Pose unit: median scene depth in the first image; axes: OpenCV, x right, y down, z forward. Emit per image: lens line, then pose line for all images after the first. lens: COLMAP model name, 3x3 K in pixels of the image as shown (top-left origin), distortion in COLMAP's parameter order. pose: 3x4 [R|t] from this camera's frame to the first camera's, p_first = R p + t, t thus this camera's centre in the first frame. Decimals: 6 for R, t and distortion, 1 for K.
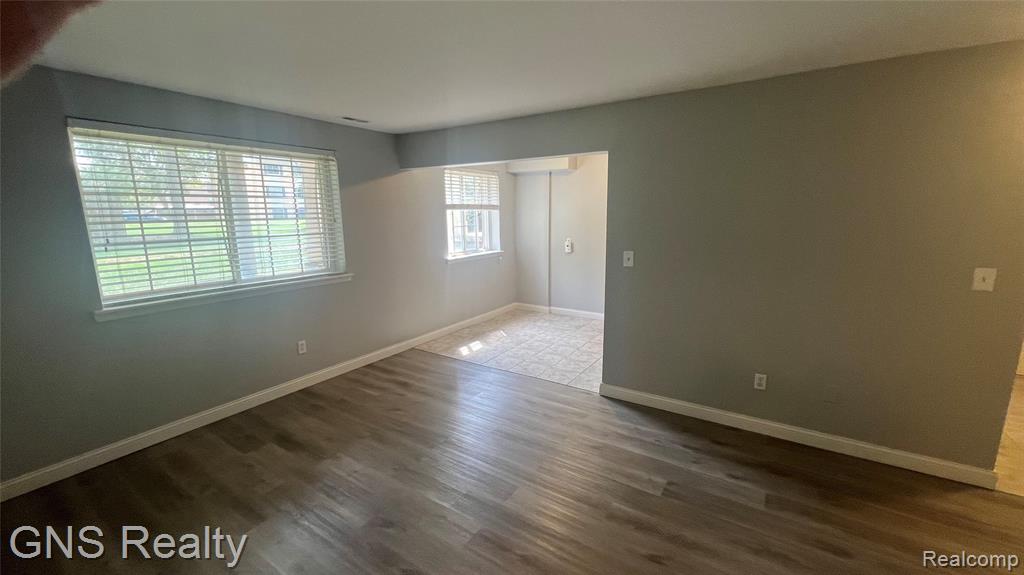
lens RADIAL K [[420.5, 0, 502.9], [0, 420.5, 285.5], [0, 0, 1]] dist [0.003077, -0.000225]
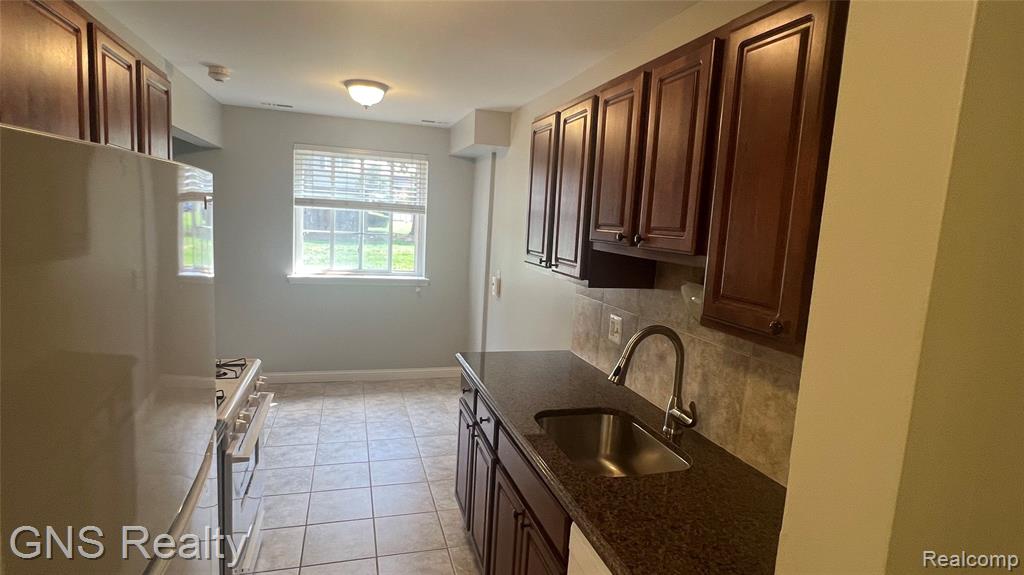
lens RADIAL K [[527.1, 0, 511.8], [0, 527.1, 287.2], [0, 0, 1]] dist [0.002118, -0.000219]
pose [[0.771417, 0.134126, -0.622034, 0.603927], [-0.174209, 0.984702, -0.003719, -0.091718], [0.612019, 0.111233, 0.782981, 0.475805]]
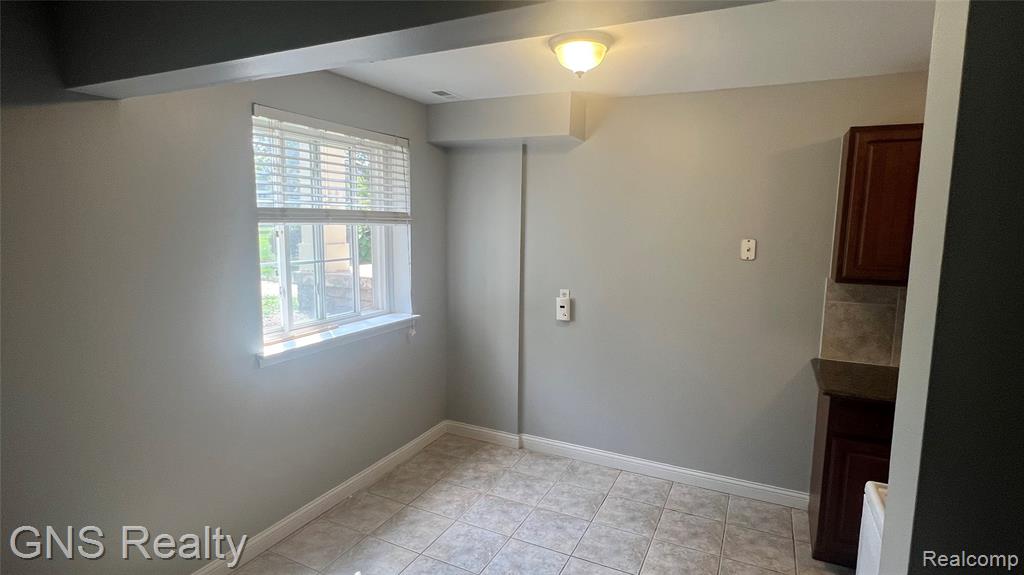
lens RADIAL K [[527.1, 0, 510.2], [0, 527.1, 286.5], [0, 0, 1]] dist [0.002118, -0.000219]
pose [[0.989959, 0.008720, 0.141088, 0.017638], [-0.001558, 0.998708, -0.050792, -0.086817], [-0.141348, 0.050062, 0.988693, 0.443334]]
